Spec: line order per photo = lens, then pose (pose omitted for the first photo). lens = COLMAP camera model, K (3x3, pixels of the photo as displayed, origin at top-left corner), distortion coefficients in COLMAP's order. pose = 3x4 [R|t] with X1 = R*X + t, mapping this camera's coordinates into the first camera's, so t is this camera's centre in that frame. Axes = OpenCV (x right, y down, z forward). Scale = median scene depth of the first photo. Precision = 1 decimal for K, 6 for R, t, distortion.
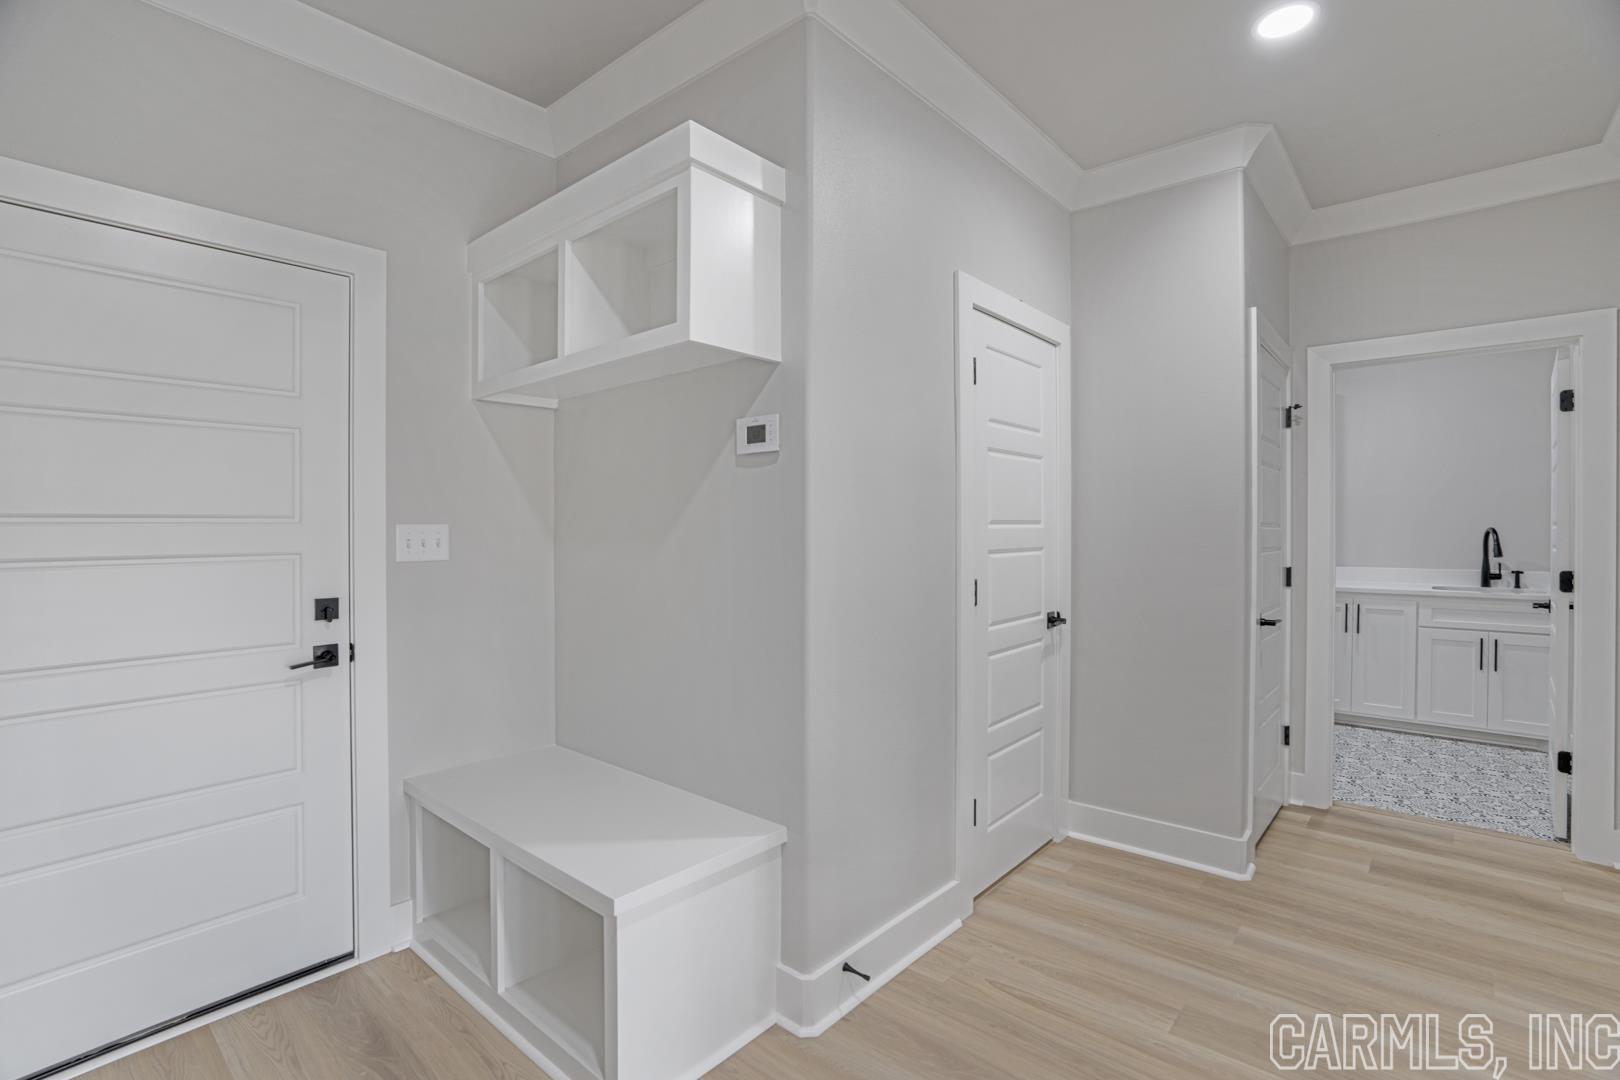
lens RADIAL K [[753.3, 0, 807.8], [0, 753.3, 534.8], [0, 0, 1]] dist [-0.067068, 0.031891]
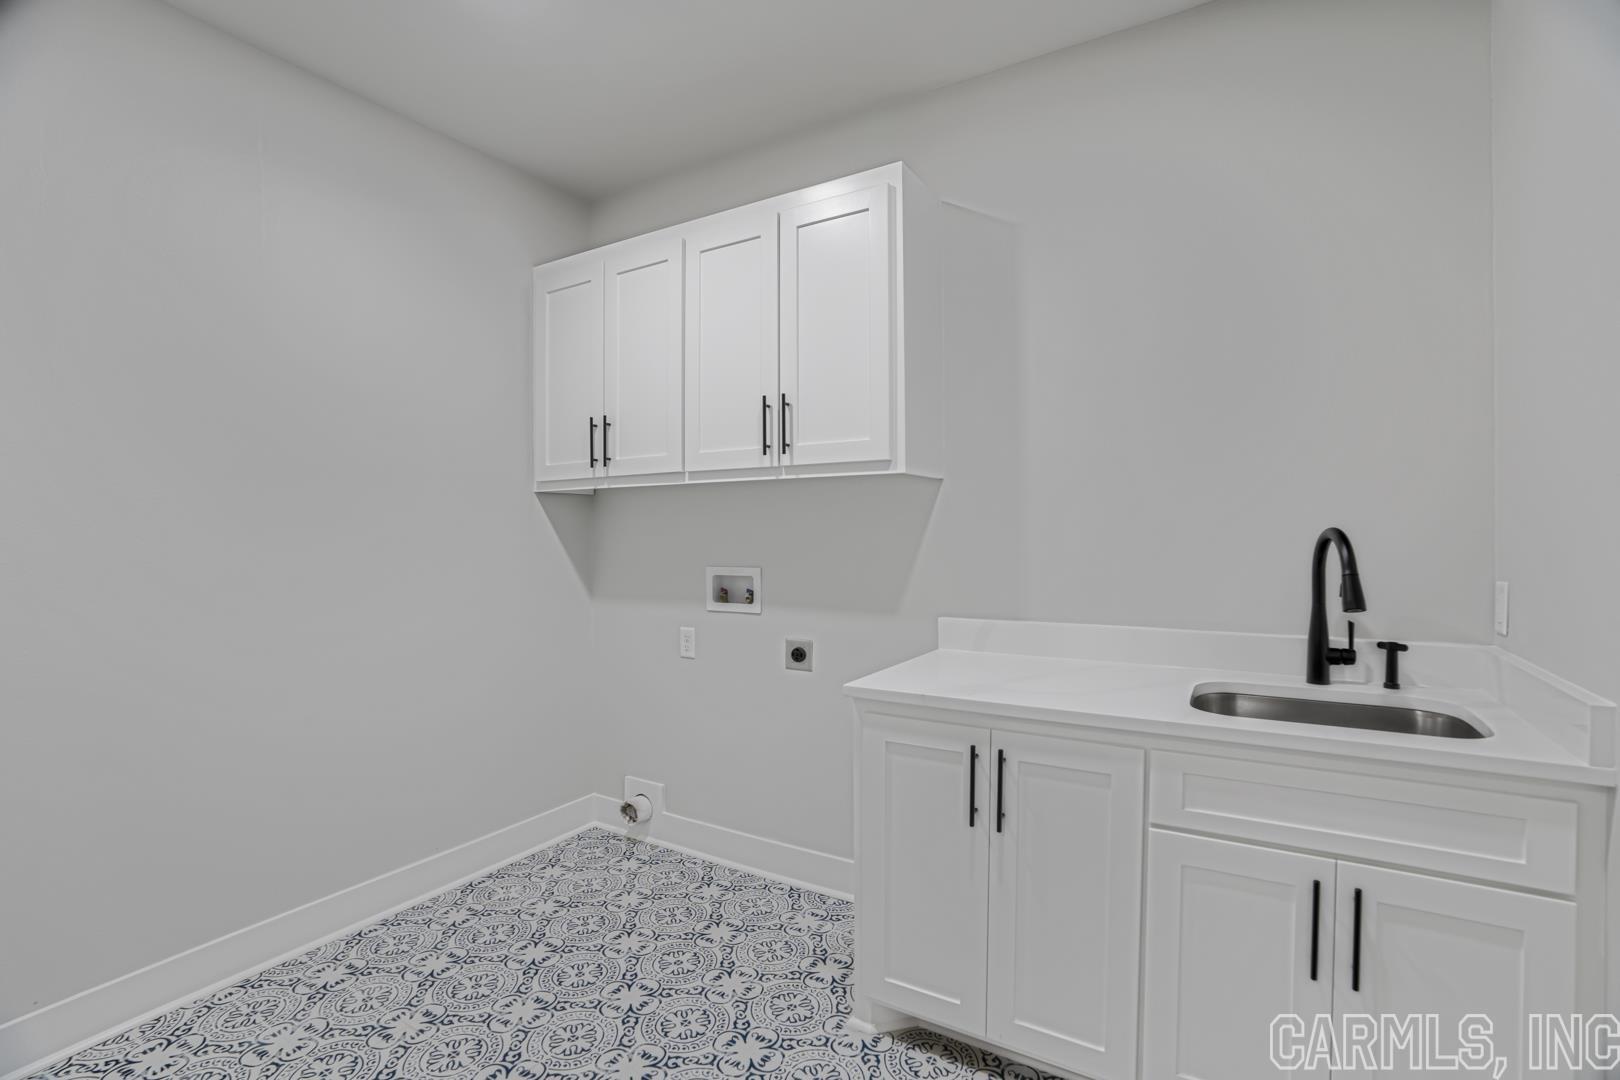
lens RADIAL K [[753.3, 0, 807.8], [0, 753.3, 534.8], [0, 0, 1]] dist [-0.067068, 0.031891]
pose [[0.985698, -0.000210, 0.168521, 0.615806], [0.002634, 0.999896, -0.014162, -0.001780], [-0.168501, 0.014404, 0.985596, 0.679213]]
